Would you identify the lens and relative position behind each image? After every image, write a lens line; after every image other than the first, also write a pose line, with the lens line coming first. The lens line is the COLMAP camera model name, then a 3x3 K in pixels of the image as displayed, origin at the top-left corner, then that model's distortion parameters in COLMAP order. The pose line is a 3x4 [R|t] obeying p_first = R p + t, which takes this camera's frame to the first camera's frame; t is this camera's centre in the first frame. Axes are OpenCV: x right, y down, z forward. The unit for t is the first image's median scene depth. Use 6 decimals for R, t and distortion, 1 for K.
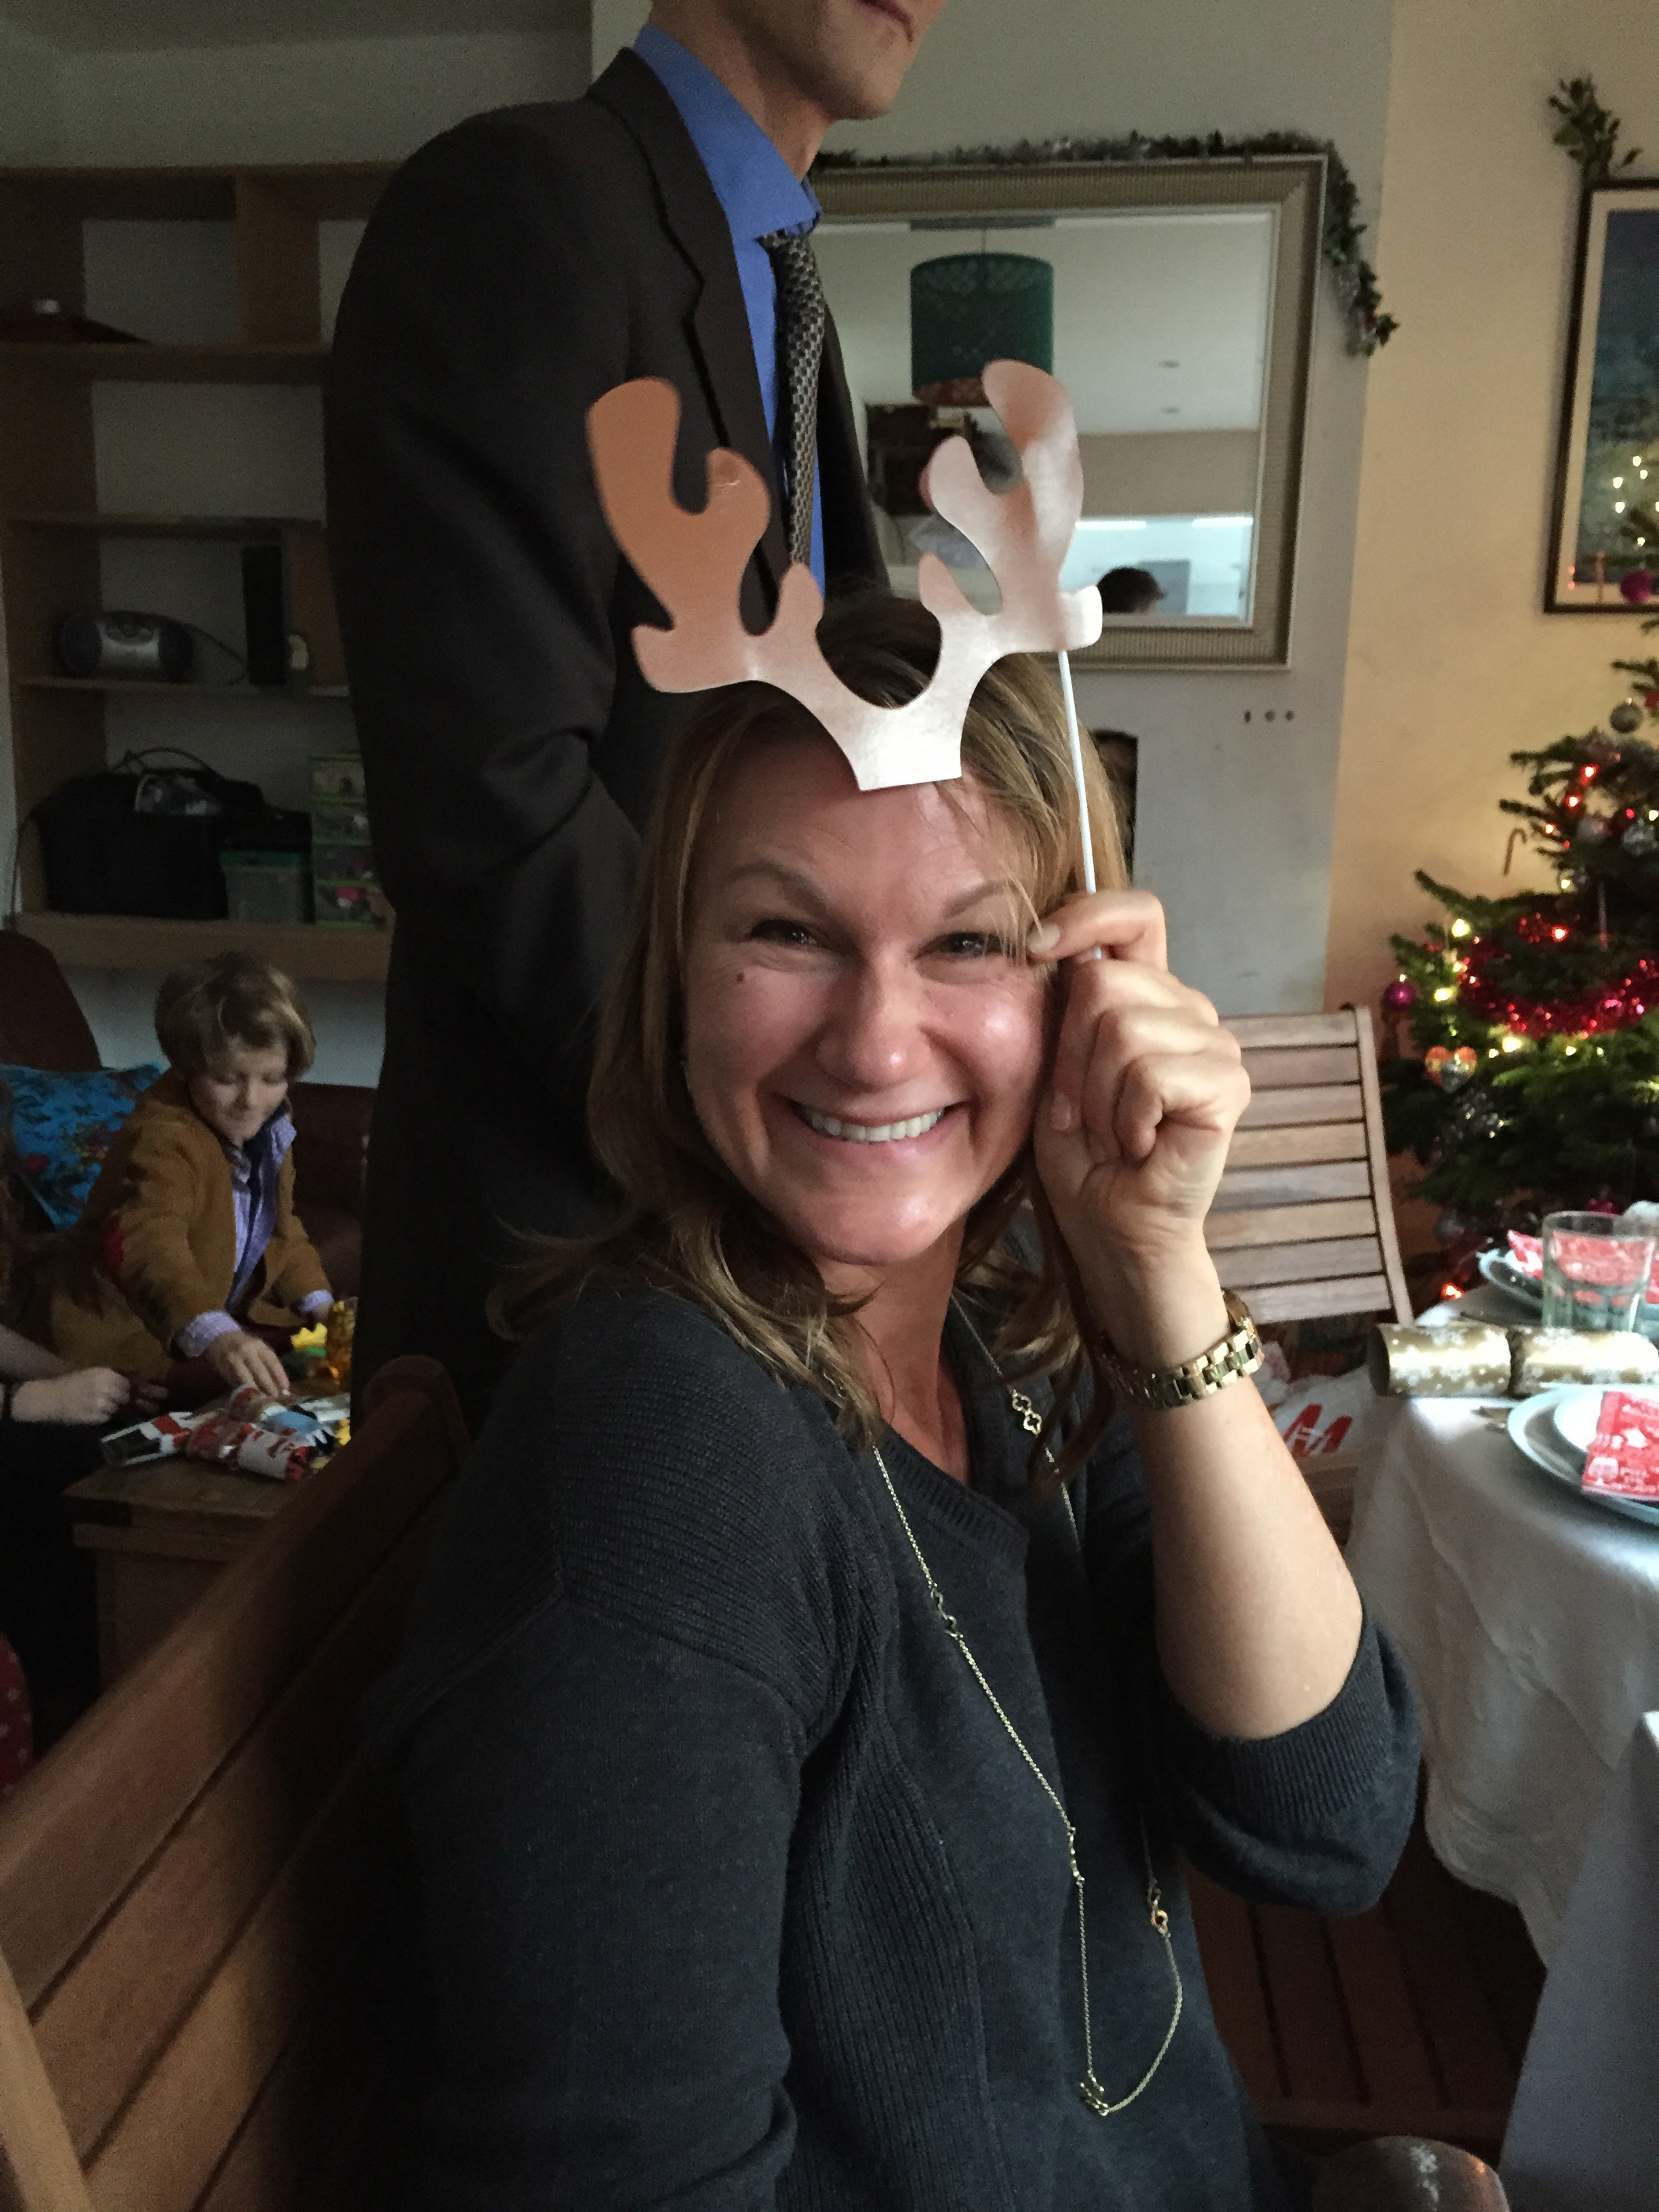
lens RADIAL K [[1875.0, 0, 829.5], [0, 1875.0, 1106.0], [0, 0, 1]] dist [0.082606, -0.124597]
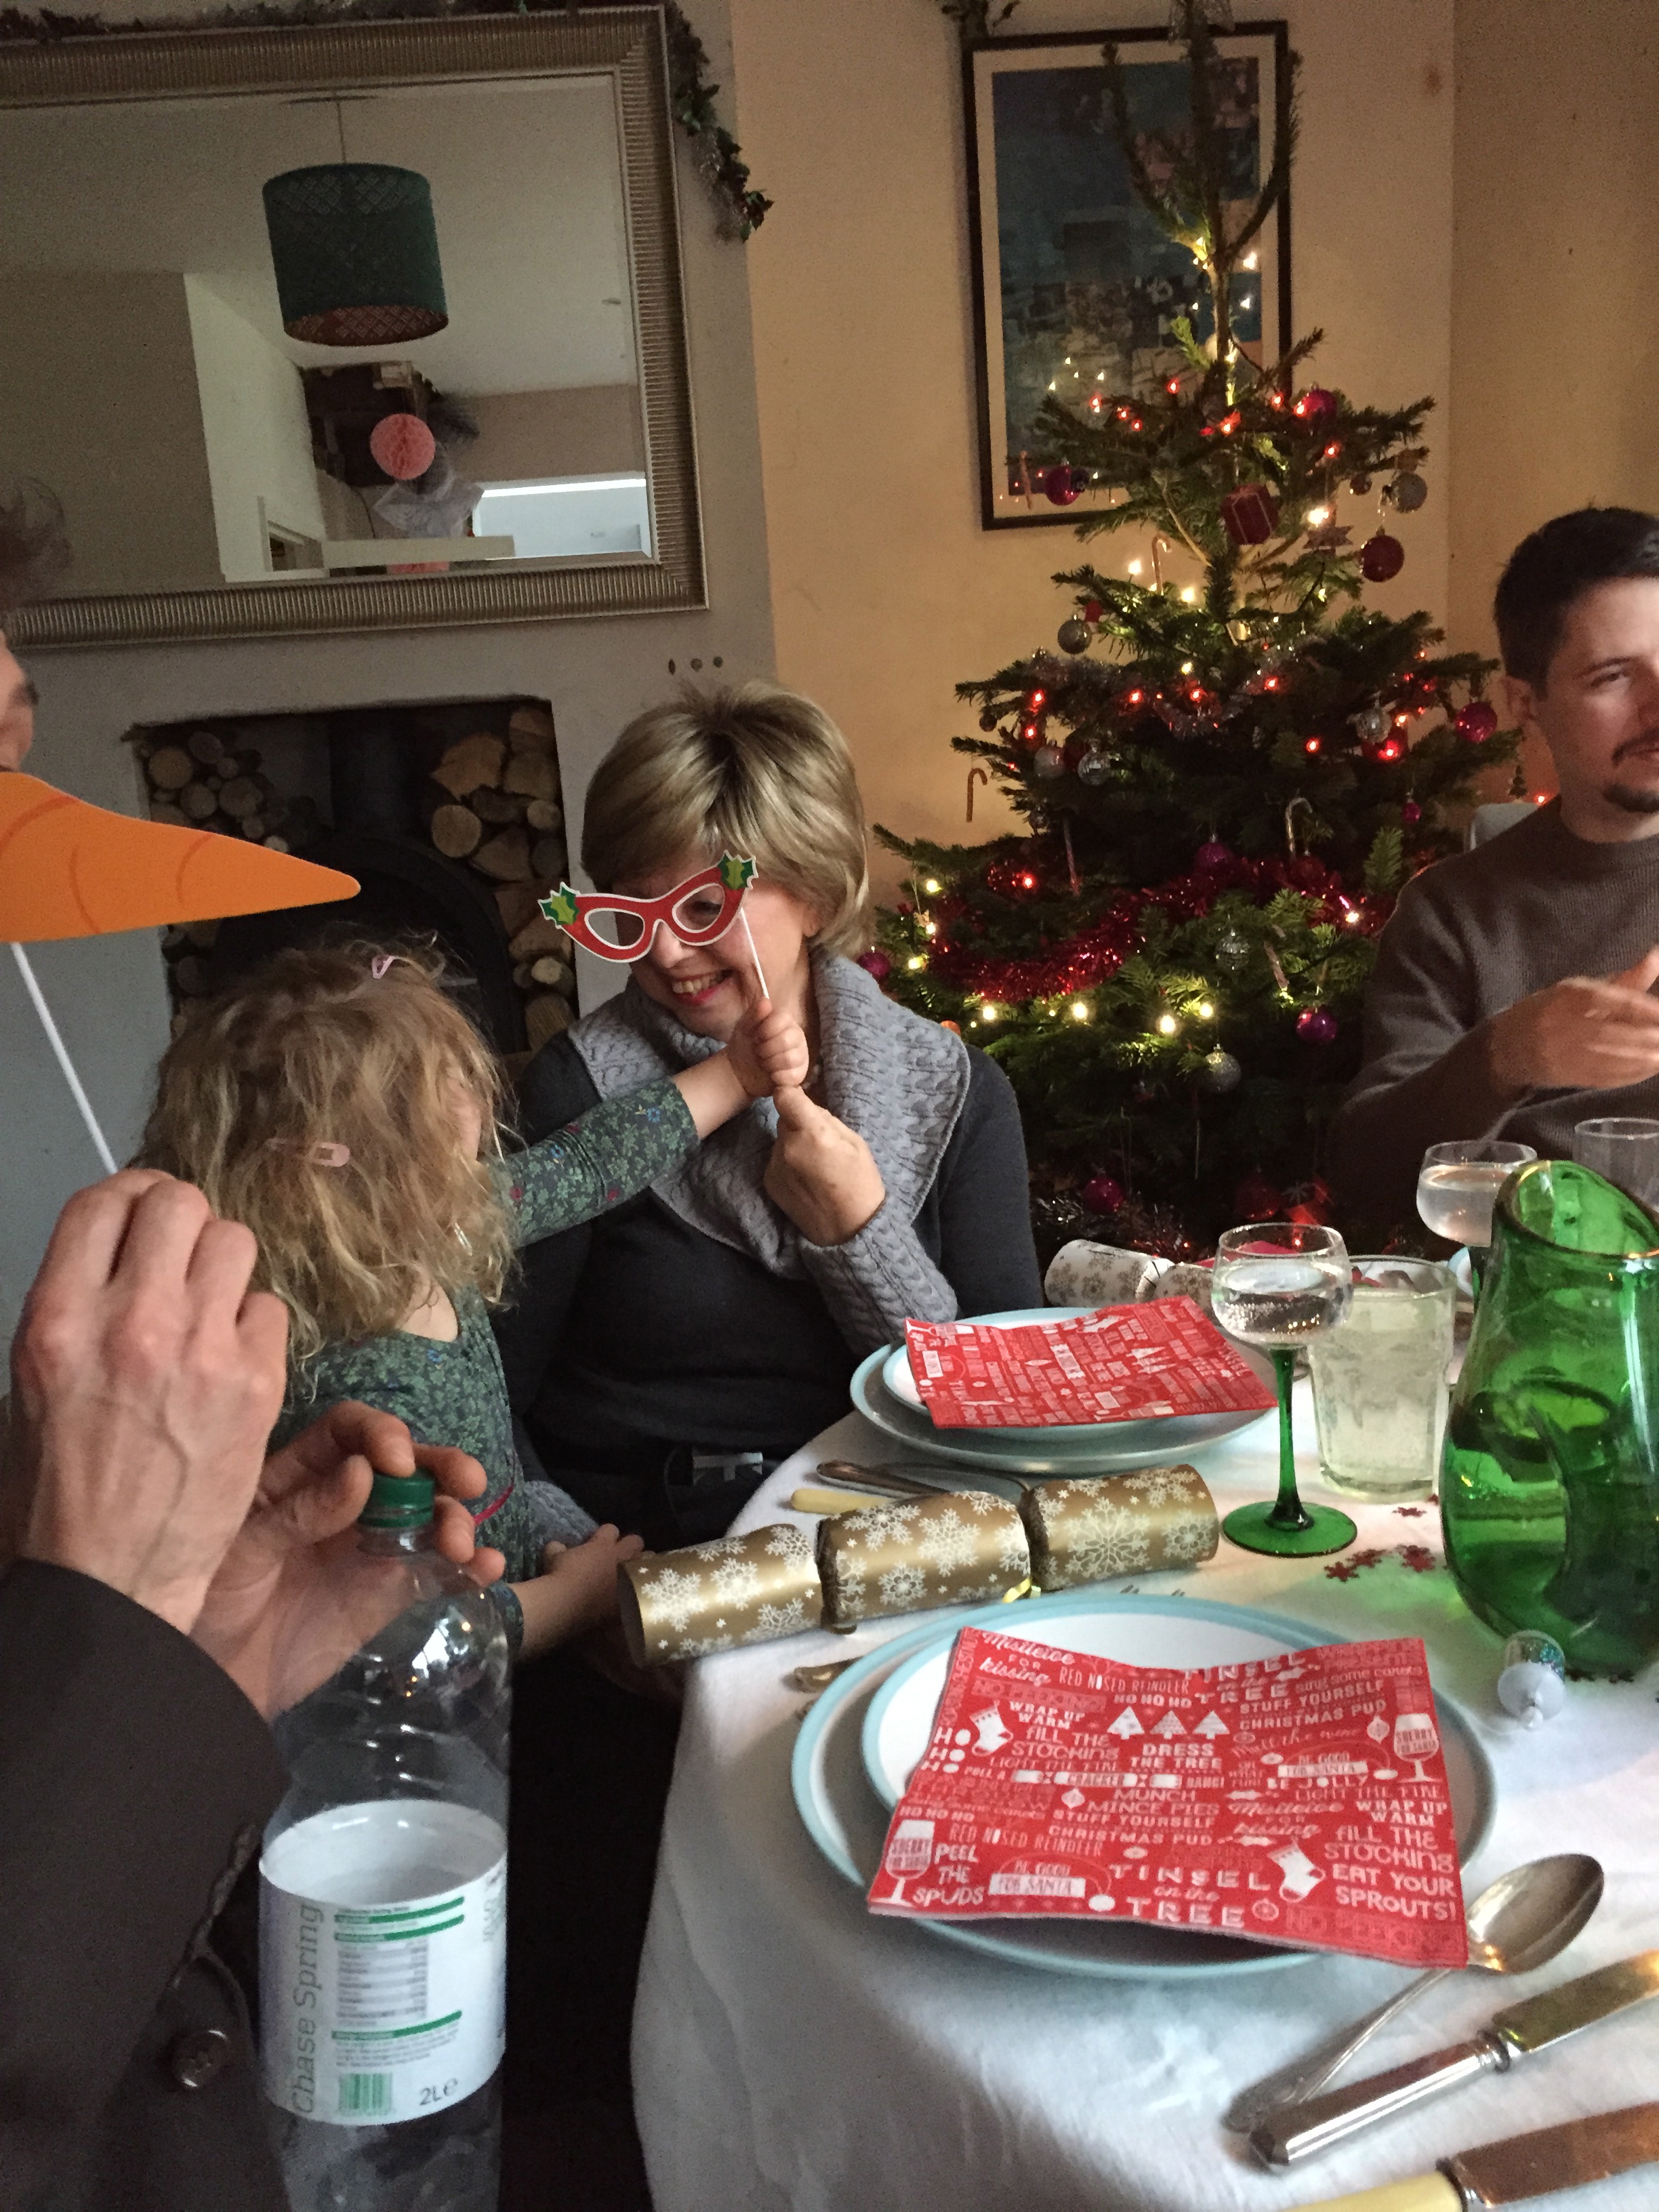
lens RADIAL K [[1875.0, 0, 829.5], [0, 1875.0, 1106.0], [0, 0, 1]] dist [0.082606, -0.124597]
pose [[0.971424, -0.127279, 0.200336, 0.098568], [0.125240, 0.991863, 0.022870, -0.017369], [-0.201617, 0.002874, 0.979460, 0.144492]]
